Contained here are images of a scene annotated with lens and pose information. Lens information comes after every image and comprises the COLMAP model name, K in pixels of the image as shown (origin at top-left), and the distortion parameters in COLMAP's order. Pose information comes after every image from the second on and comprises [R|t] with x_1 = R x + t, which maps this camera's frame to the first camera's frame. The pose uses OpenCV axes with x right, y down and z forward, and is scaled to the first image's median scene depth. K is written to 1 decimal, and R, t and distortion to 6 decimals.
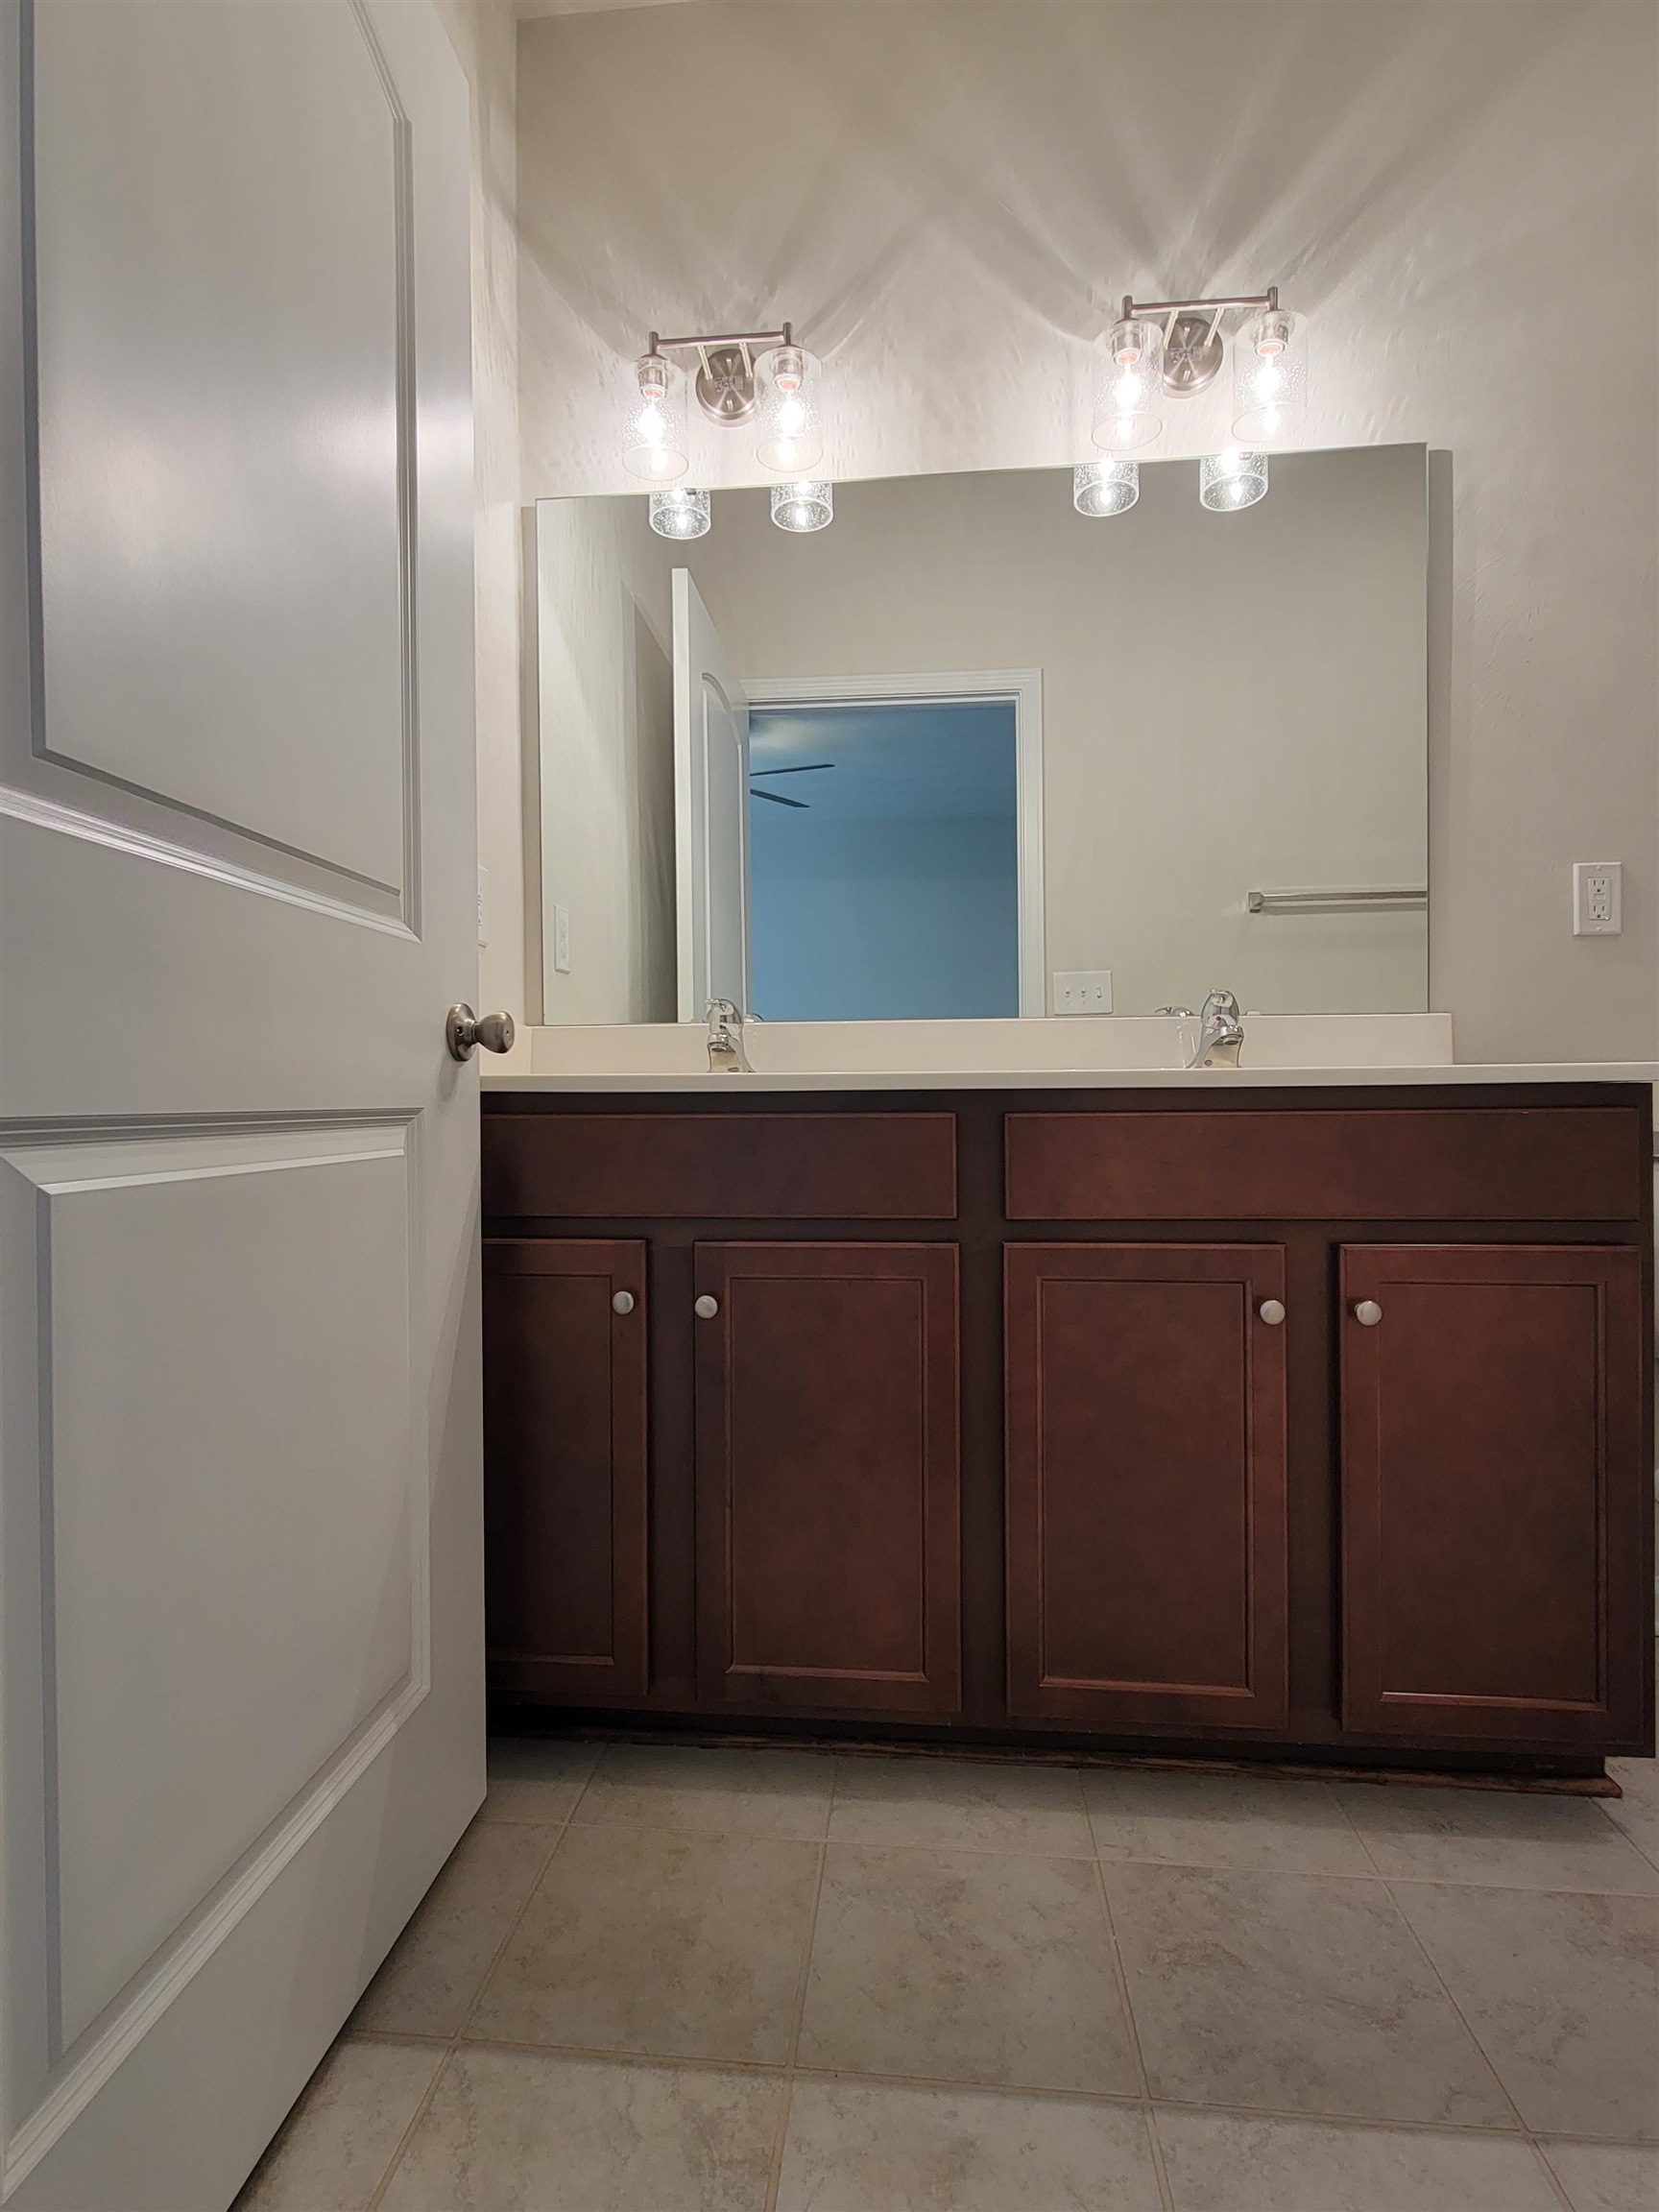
lens RADIAL K [[1079.6, 0, 829.5], [0, 1079.6, 1106.0], [0, 0, 1]] dist [0.002722, -0.000382]
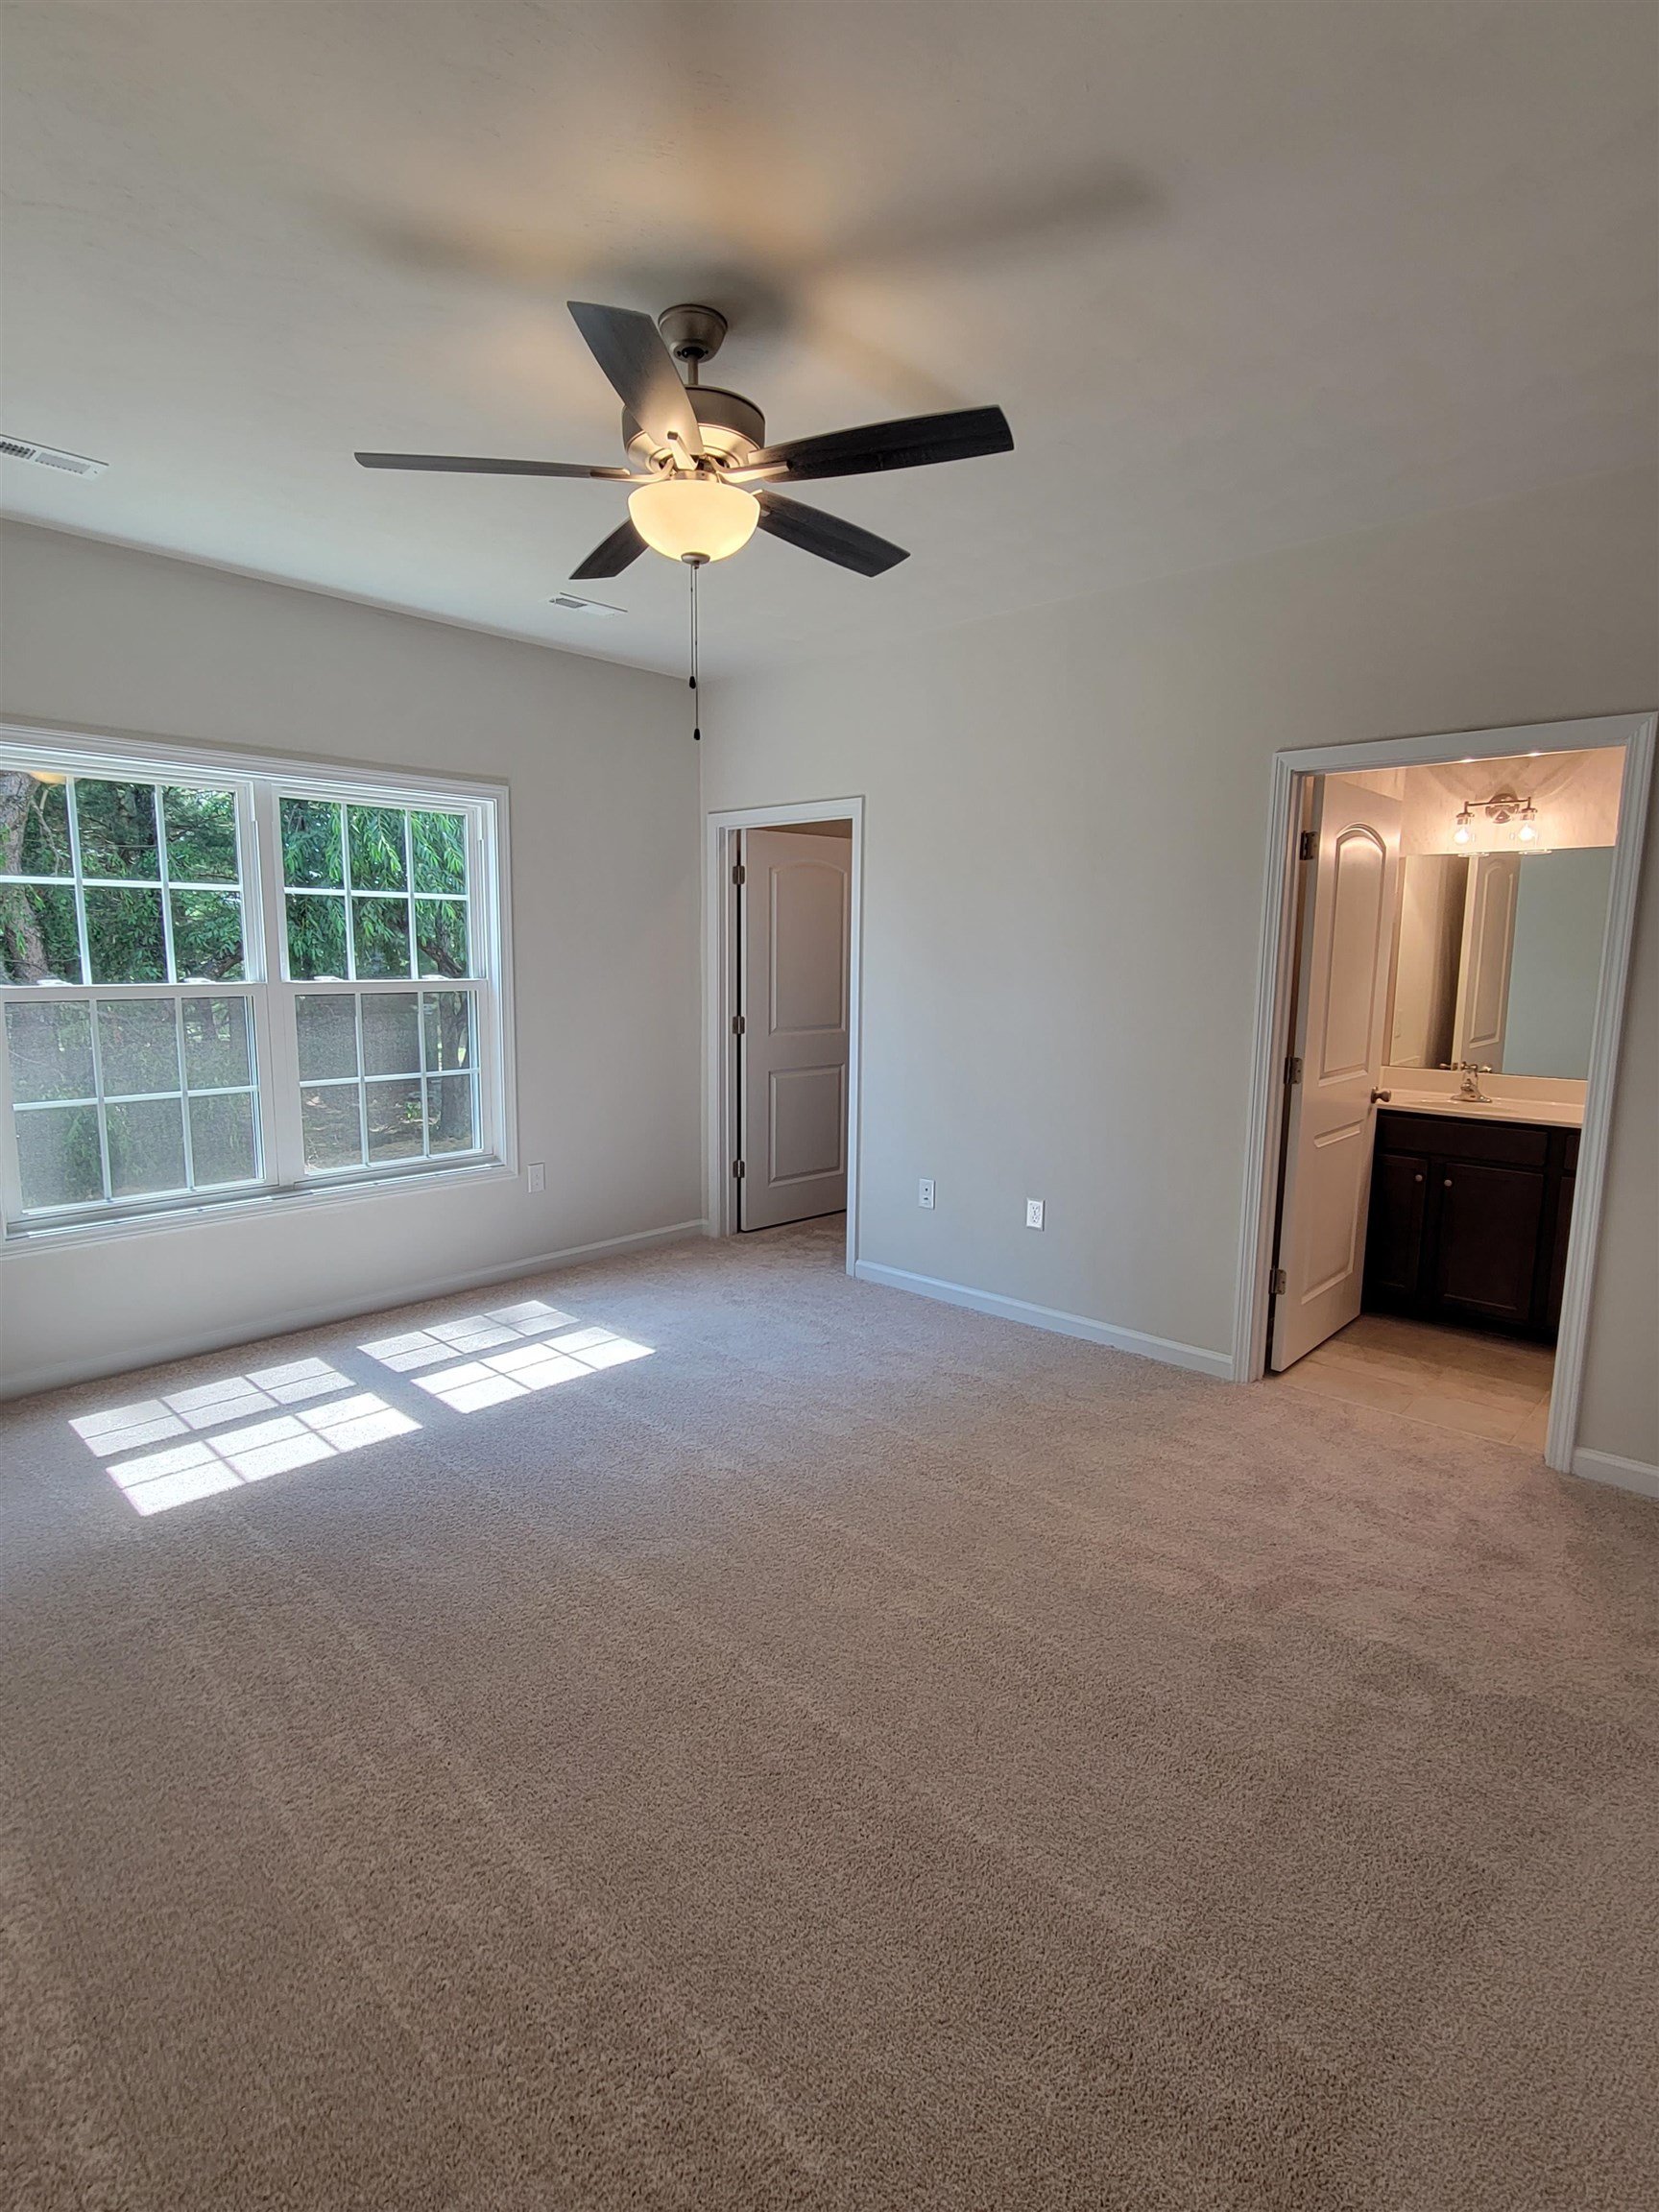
lens RADIAL K [[1079.6, 0, 829.5], [0, 1079.6, 1106.0], [0, 0, 1]] dist [0.002722, -0.000382]
pose [[0.779666, 0.102799, -0.617699, 0.410469], [-0.018669, 0.989810, 0.141163, -0.456155], [0.625917, -0.098528, 0.773641, -2.596636]]
